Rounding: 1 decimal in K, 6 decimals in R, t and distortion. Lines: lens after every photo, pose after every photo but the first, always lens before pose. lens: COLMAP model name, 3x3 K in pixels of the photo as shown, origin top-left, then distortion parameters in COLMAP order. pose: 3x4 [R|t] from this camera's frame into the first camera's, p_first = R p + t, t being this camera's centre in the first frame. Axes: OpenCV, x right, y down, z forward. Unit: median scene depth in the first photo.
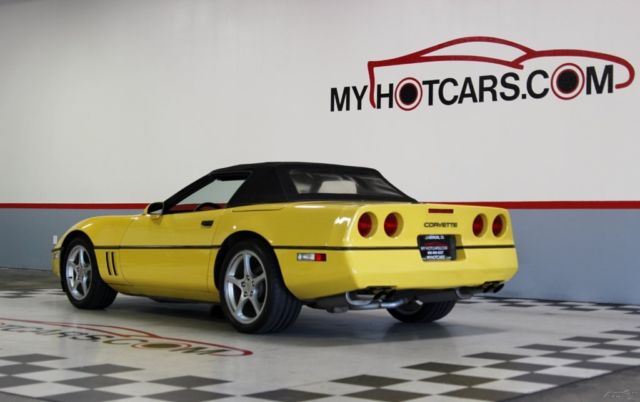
lens RADIAL K [[1072.0, 0, 320.0], [0, 1072.0, 201.0], [0, 0, 1]] dist [-0.027614, -0.000640]
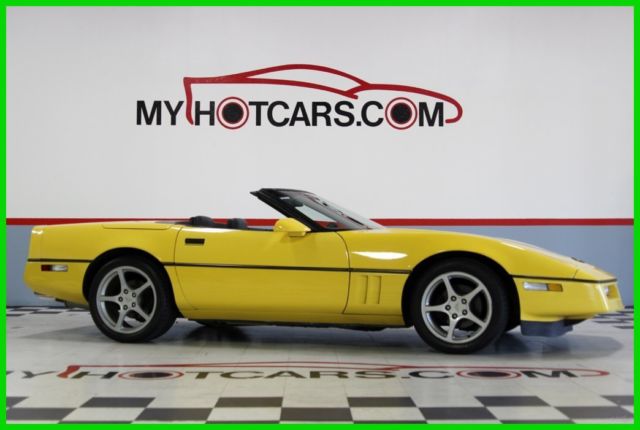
lens RADIAL K [[949.0, 0, 320.0], [0, 949.0, 215.0], [0, 0, 1]] dist [-0.077707, -0.041865]
pose [[0.772087, 0.006533, 0.635483, -0.461722], [-0.004583, 0.999978, -0.004711, 0.001082], [-0.635500, 0.000725, 0.772100, 0.272505]]
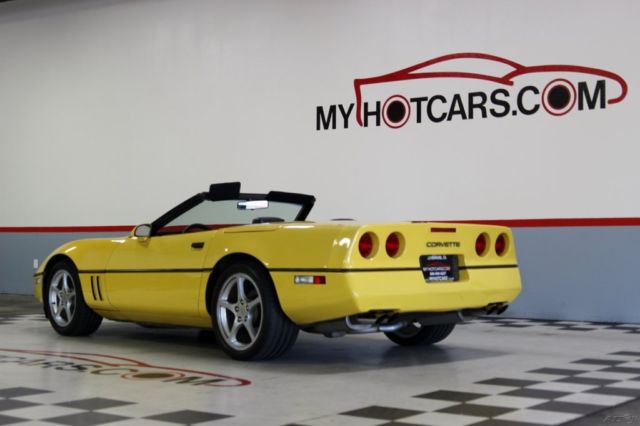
lens RADIAL K [[1051.0, 0, 321.5], [0, 1051.0, 204.5], [0, 0, 1]] dist [-0.030383, -0.016477]
pose [[0.999608, -0.009933, 0.026171, -0.013129], [0.010356, 0.999817, -0.016074, 0.000367], [-0.026006, 0.016339, 0.999528, 0.040532]]
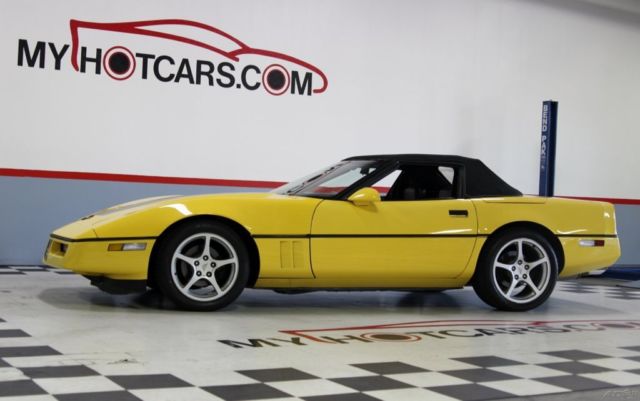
lens RADIAL K [[958.0, 0, 320.0], [0, 958.0, 200.5], [0, 0, 1]] dist [-0.091125, 0.033276]
pose [[0.365188, 0.004124, 0.930925, -0.711037], [-0.052843, 0.998470, 0.016306, 0.000973], [-0.929433, -0.055148, 0.364847, 0.551466]]
